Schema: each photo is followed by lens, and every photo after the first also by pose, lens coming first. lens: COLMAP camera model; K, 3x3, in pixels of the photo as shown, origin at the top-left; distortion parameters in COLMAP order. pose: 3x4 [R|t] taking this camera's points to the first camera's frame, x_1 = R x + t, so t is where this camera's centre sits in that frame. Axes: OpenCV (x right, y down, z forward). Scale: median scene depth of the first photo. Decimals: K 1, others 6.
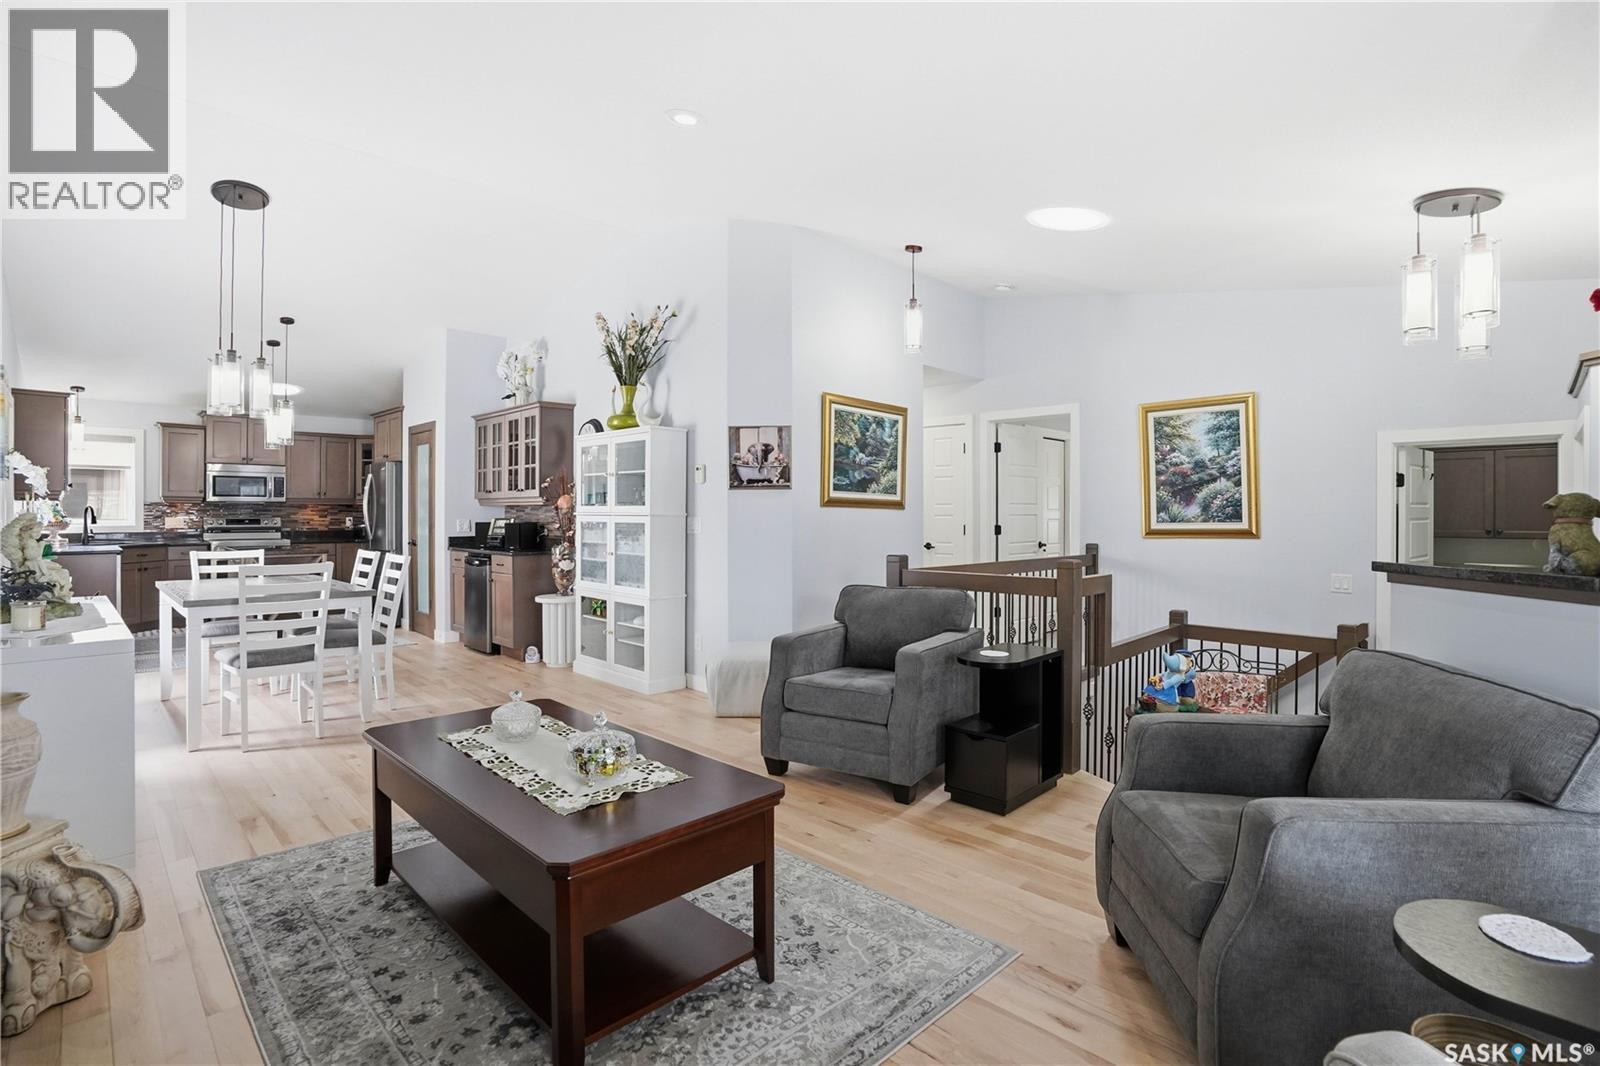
lens RADIAL K [[751.0, 0, 813.2], [0, 751.0, 530.7], [0, 0, 1]] dist [-0.061870, 0.022837]
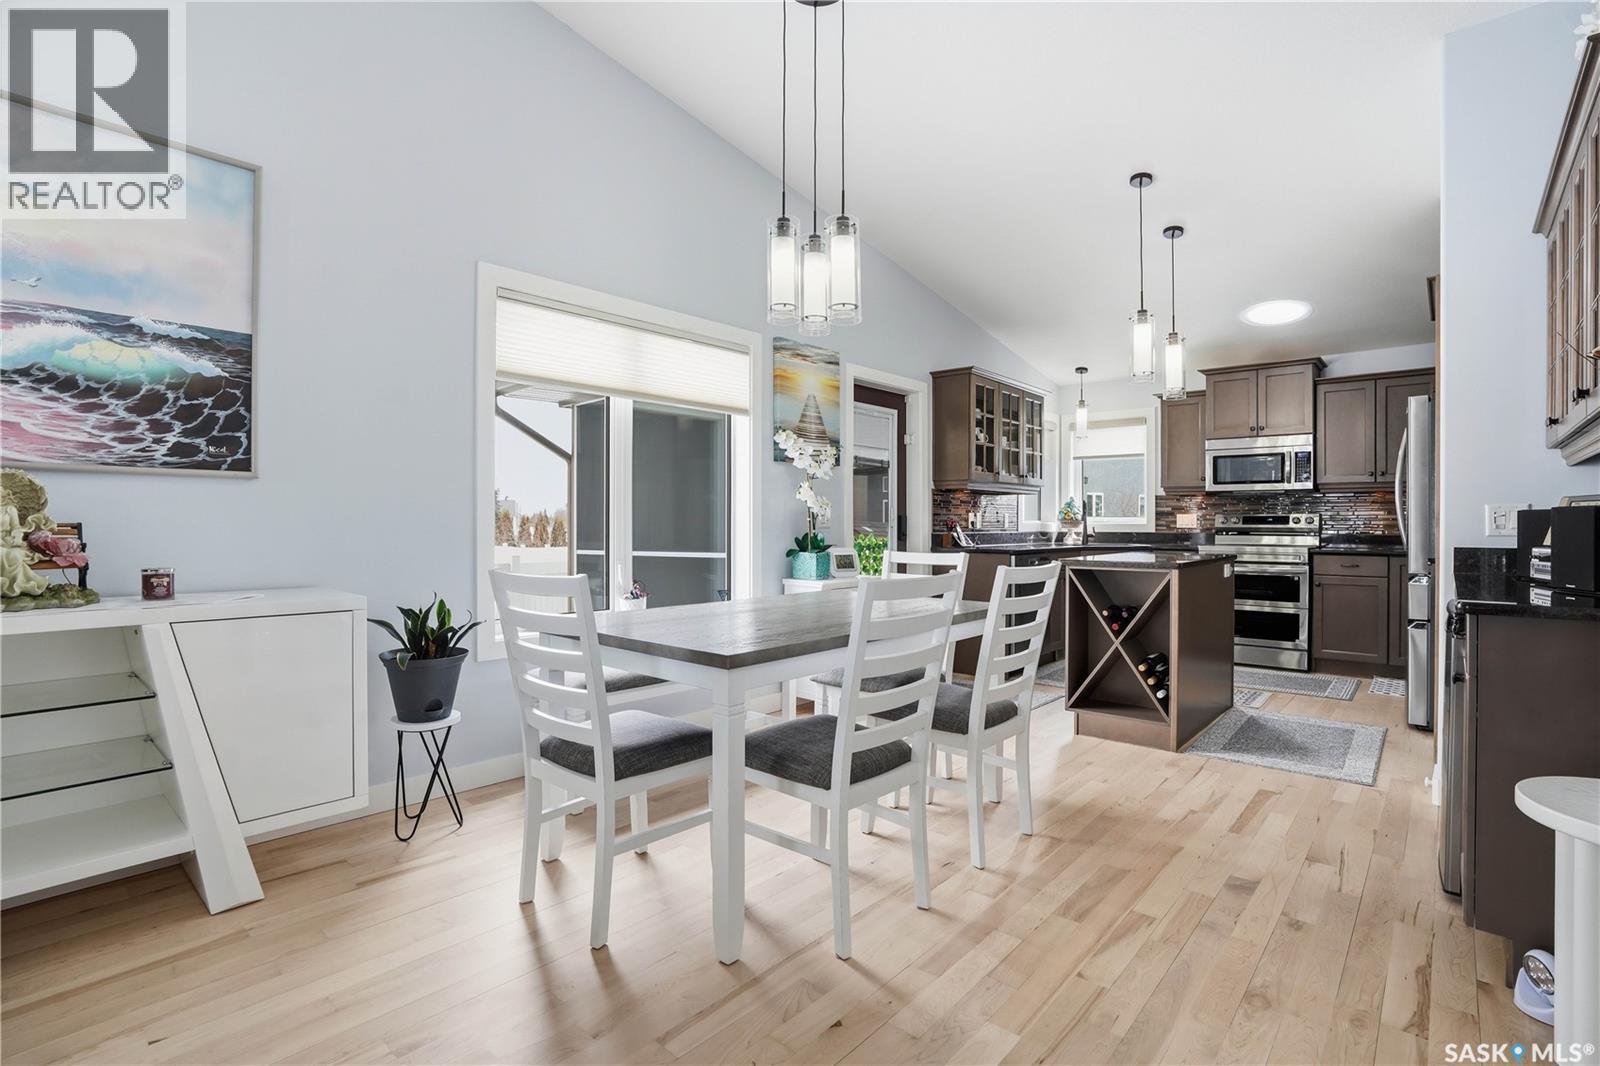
lens RADIAL K [[751.0, 0, 803.0], [0, 751.0, 529.4], [0, 0, 1]] dist [-0.061870, 0.022837]
pose [[0.042616, 0.007103, -0.999066, -0.100613], [-0.024412, 0.999684, 0.006066, 0.003713], [0.998793, 0.024131, 0.042776, 0.571581]]
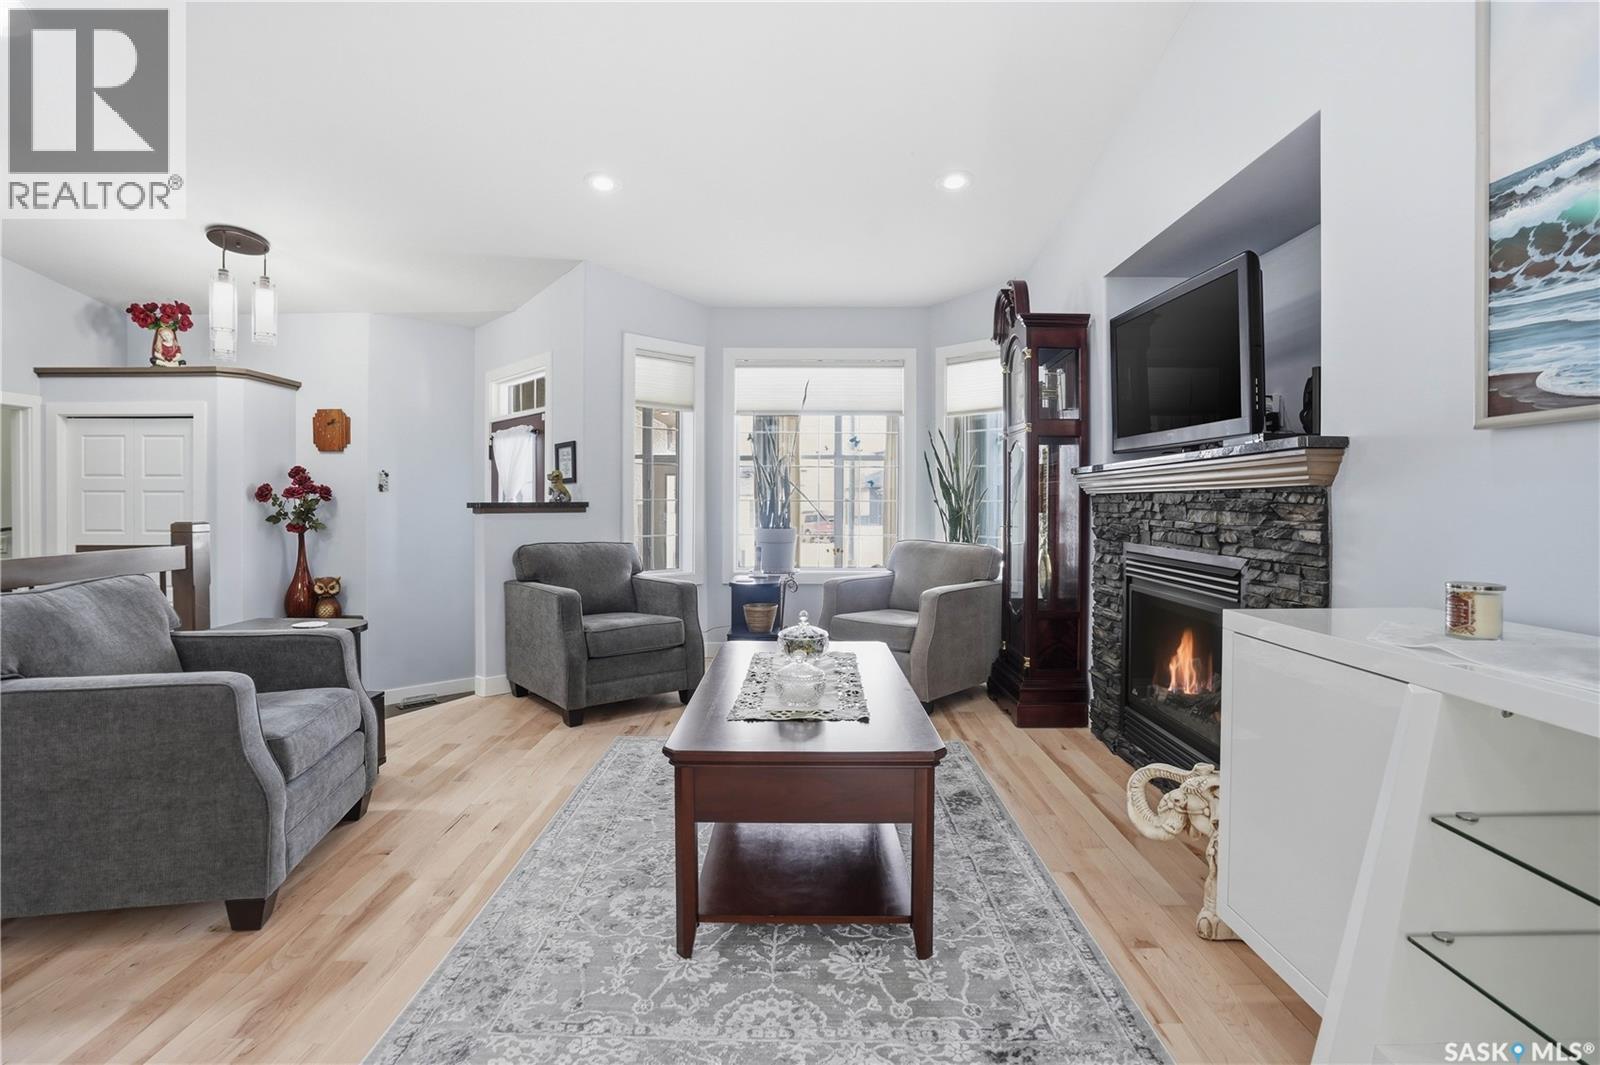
lens RADIAL K [[751.0, 0, 798.5], [0, 751.0, 507.9], [0, 0, 1]] dist [-0.061870, 0.022837]
pose [[-0.694109, -0.010075, 0.719799, -0.318141], [0.012072, 0.999599, 0.025632, 0.005372], [-0.719768, 0.026481, -0.693709, 0.491203]]
